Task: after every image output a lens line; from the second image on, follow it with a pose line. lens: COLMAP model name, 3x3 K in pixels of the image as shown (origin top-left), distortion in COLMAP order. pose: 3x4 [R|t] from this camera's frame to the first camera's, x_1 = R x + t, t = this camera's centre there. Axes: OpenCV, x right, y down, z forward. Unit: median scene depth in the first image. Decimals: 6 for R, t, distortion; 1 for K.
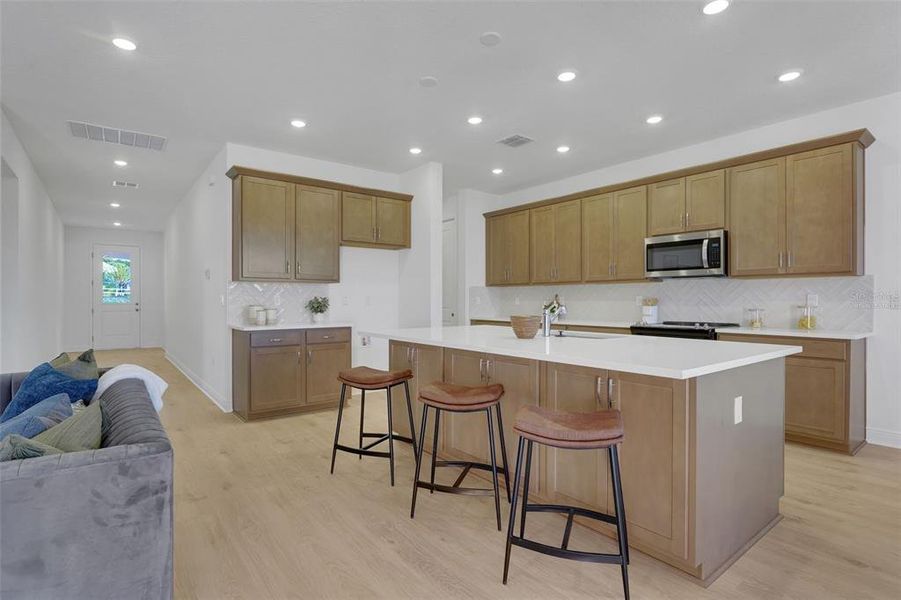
lens RADIAL K [[449.3, 0, 445.9], [0, 449.3, 304.1], [0, 0, 1]] dist [-0.000919, -0.000490]
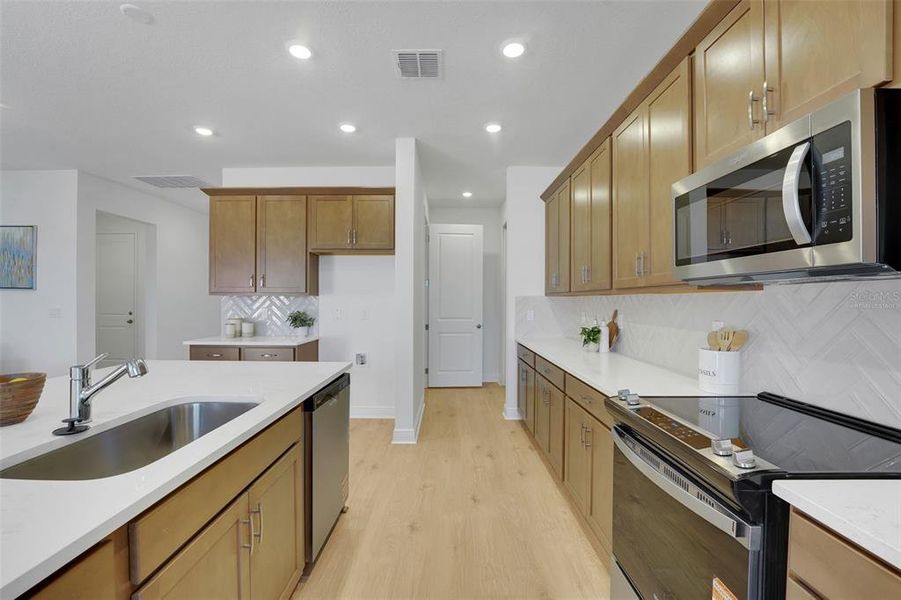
lens RADIAL K [[386.8, 0, 430.4], [0, 386.8, 300.0], [0, 0, 1]] dist [-0.001900, -0.000265]
pose [[0.765165, 0.003744, -0.643823, 0.520082], [-0.011340, 0.999906, -0.007663, -0.037995], [0.643734, 0.013164, 0.765136, 0.617283]]
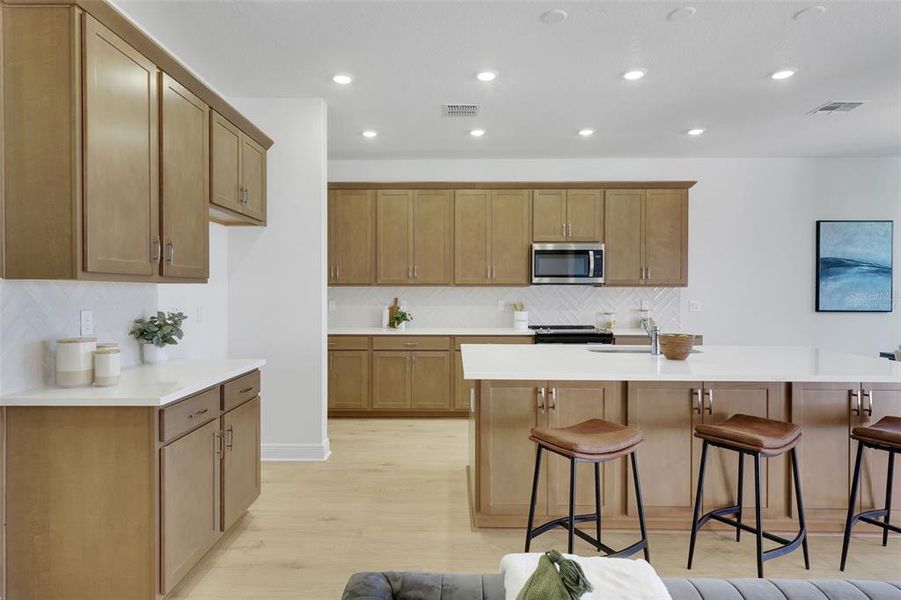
lens RADIAL K [[517.1, 0, 451.9], [0, 517.1, 294.8], [0, 0, 1]] dist [0.002761, 0.000535]
pose [[0.619628, -0.002324, 0.784892, -0.582361], [0.006838, 0.999974, -0.002437, -0.033240], [-0.784866, 0.006877, 0.619627, 0.452454]]
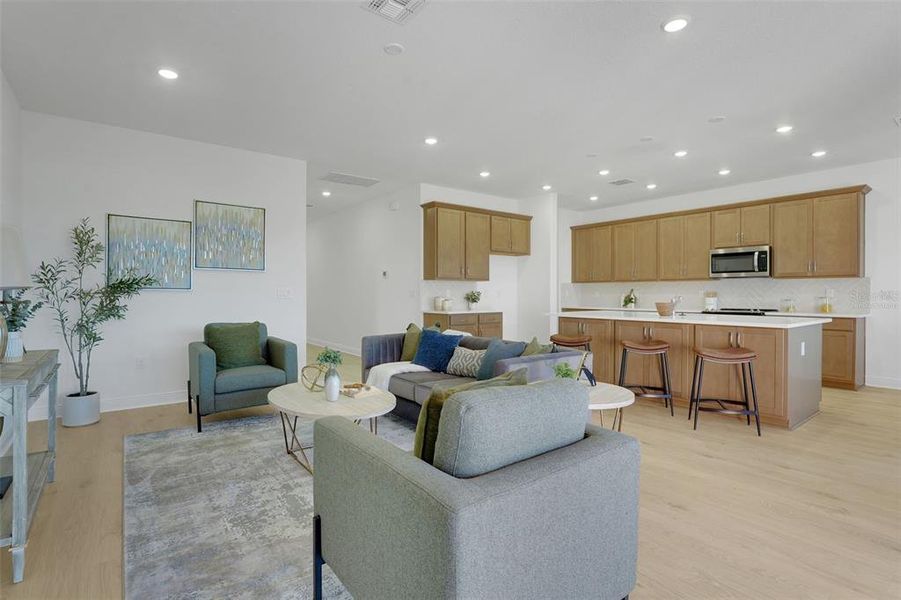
lens RADIAL K [[445.0, 0, 450.5], [0, 445.0, 300.0], [0, 0, 1]] dist [-0.000185, -0.000012]
pose [[0.999988, 0.000551, 0.004939, -0.399051], [-0.000571, 0.999992, 0.004027, 0.007244], [-0.004936, -0.004030, 0.999980, -0.418524]]
